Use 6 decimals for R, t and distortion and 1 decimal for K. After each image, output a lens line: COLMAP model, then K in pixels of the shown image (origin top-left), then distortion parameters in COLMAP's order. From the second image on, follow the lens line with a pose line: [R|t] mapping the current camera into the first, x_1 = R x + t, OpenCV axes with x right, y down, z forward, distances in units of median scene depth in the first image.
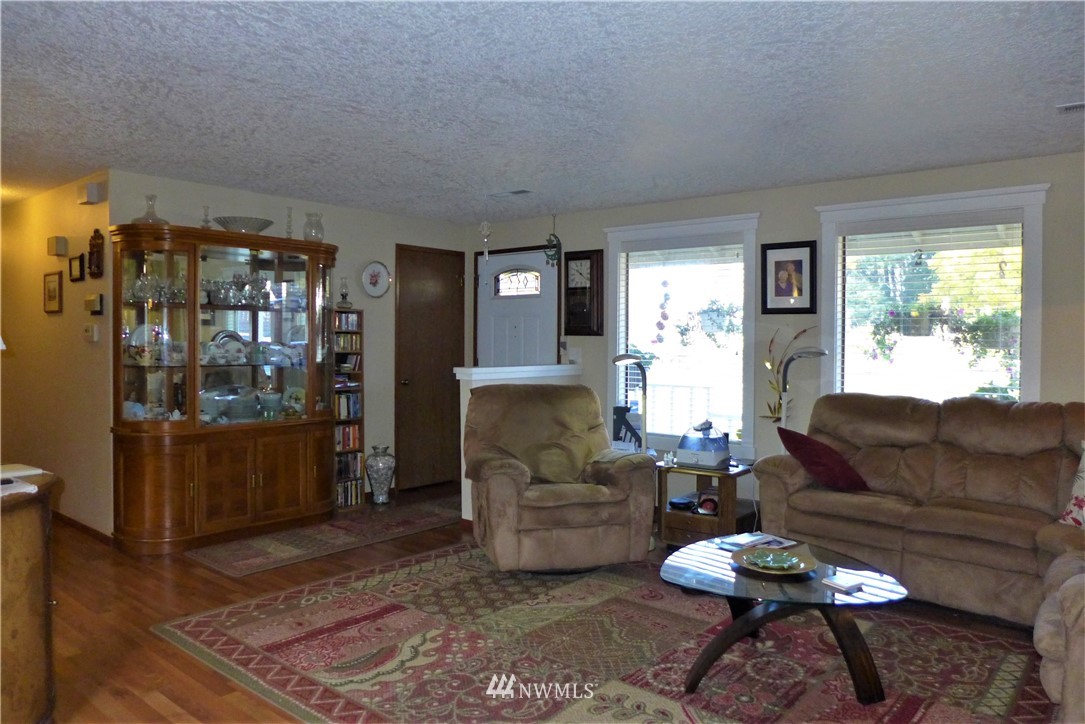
lens RADIAL K [[744.8, 0, 542.5], [0, 744.8, 362.0], [0, 0, 1]] dist [-0.052292, 0.005854]
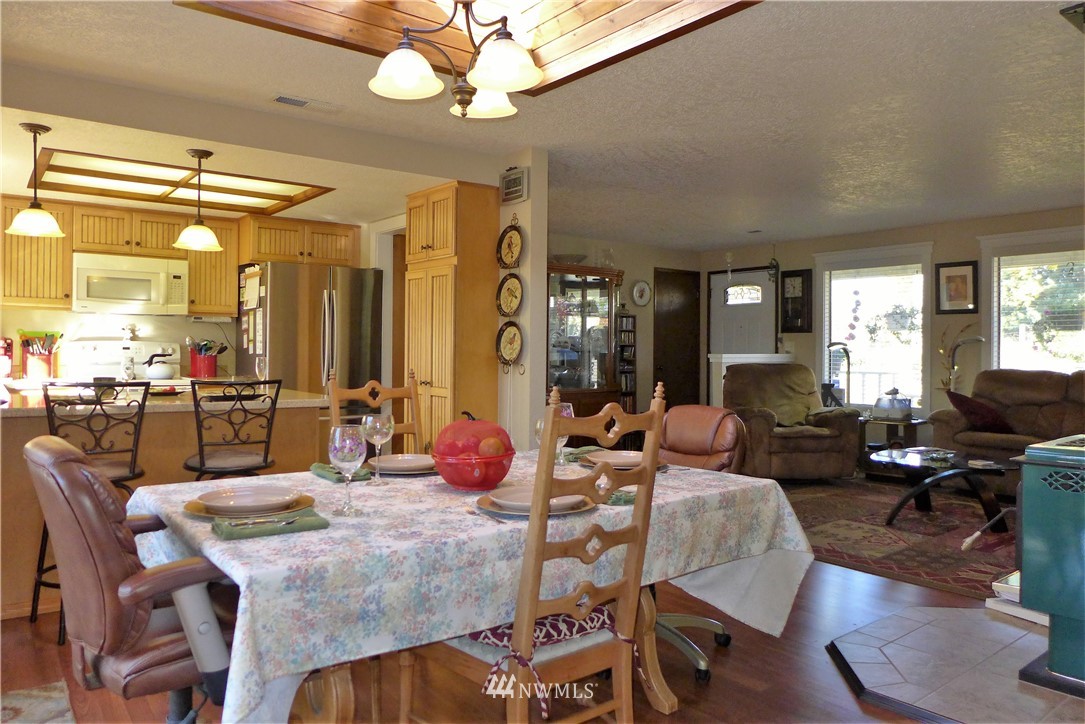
lens RADIAL K [[744.8, 0, 542.5], [0, 744.8, 362.0], [0, 0, 1]] dist [-0.052292, 0.005854]
pose [[0.976477, 0.000133, -0.215622, -0.126529], [-0.003252, 0.999895, -0.014109, 0.046516], [0.215597, 0.014478, 0.976375, -0.495897]]
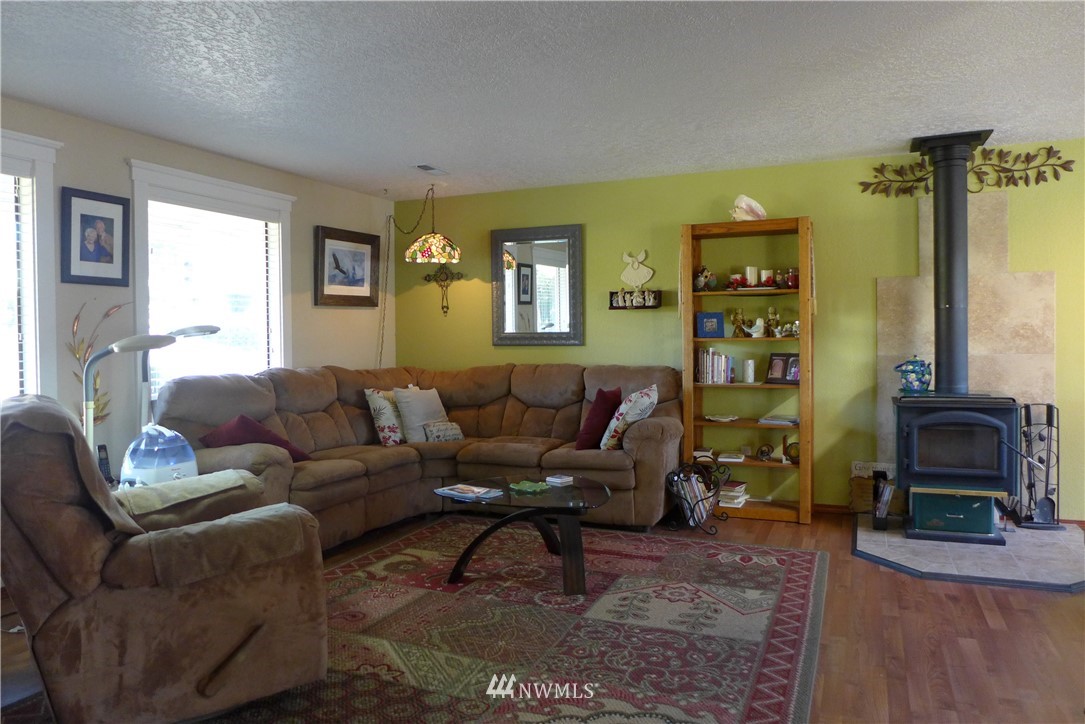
lens RADIAL K [[744.8, 0, 542.5], [0, 744.8, 362.0], [0, 0, 1]] dist [-0.052292, 0.005854]
pose [[-0.270286, -0.041550, 0.961883, -0.529040], [0.041916, 0.997613, 0.054871, -0.006546], [-0.961867, 0.055149, -0.267899, 0.754326]]
